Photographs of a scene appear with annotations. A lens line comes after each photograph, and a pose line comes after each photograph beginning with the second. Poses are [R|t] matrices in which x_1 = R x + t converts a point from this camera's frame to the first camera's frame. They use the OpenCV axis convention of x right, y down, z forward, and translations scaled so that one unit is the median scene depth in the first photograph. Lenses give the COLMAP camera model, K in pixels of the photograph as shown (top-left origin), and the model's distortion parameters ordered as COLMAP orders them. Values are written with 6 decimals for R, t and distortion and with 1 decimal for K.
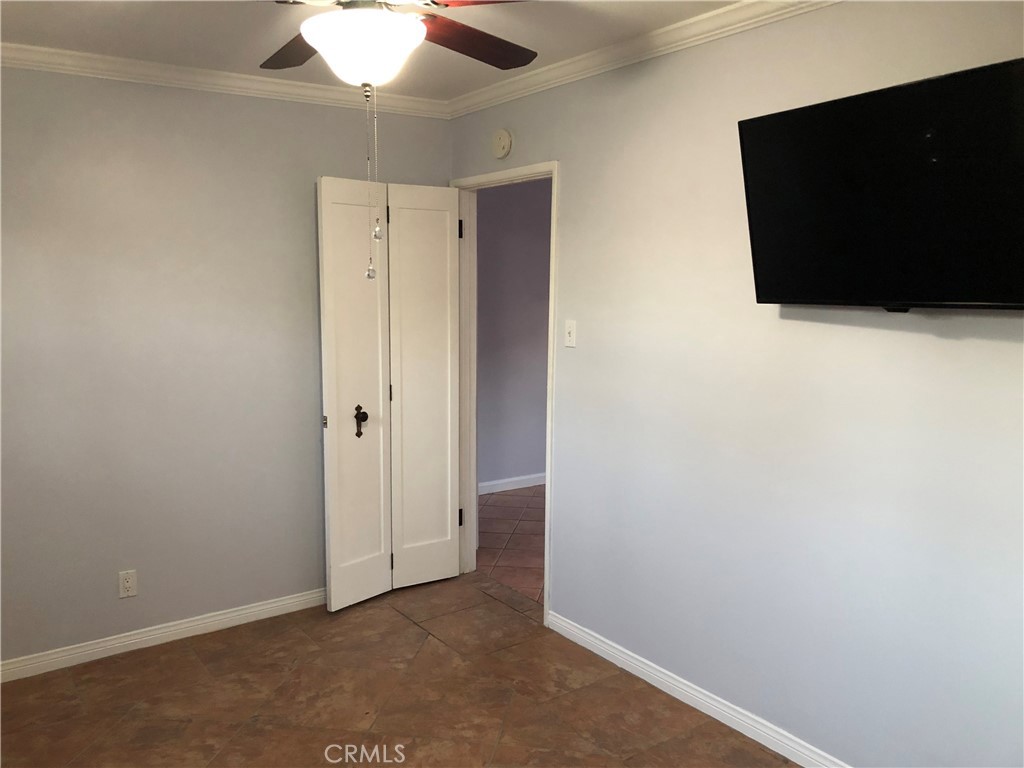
lens RADIAL K [[845.9, 0, 504.6], [0, 845.9, 379.4], [0, 0, 1]] dist [0.137952, -0.235816]
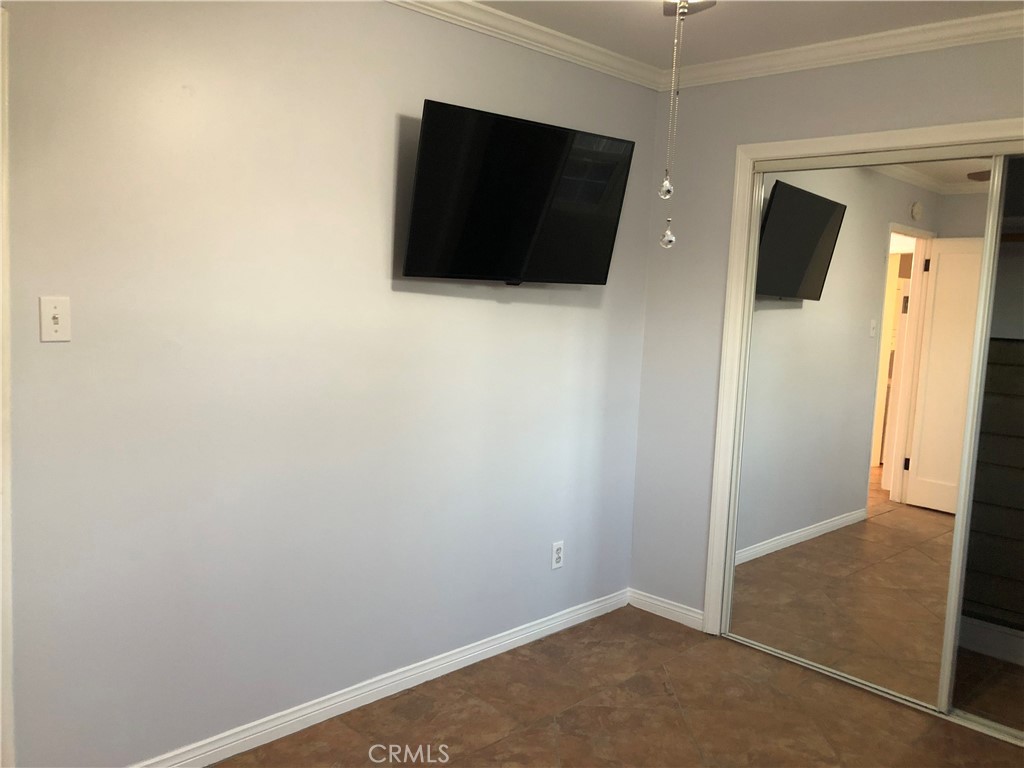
lens RADIAL K [[845.9, 0, 504.6], [0, 845.9, 379.4], [0, 0, 1]] dist [0.137952, -0.235816]
pose [[-0.155297, -0.119135, 0.980658, -0.821021], [0.071248, 0.988765, 0.131403, -0.100846], [-0.985295, 0.090277, -0.145064, 1.138577]]
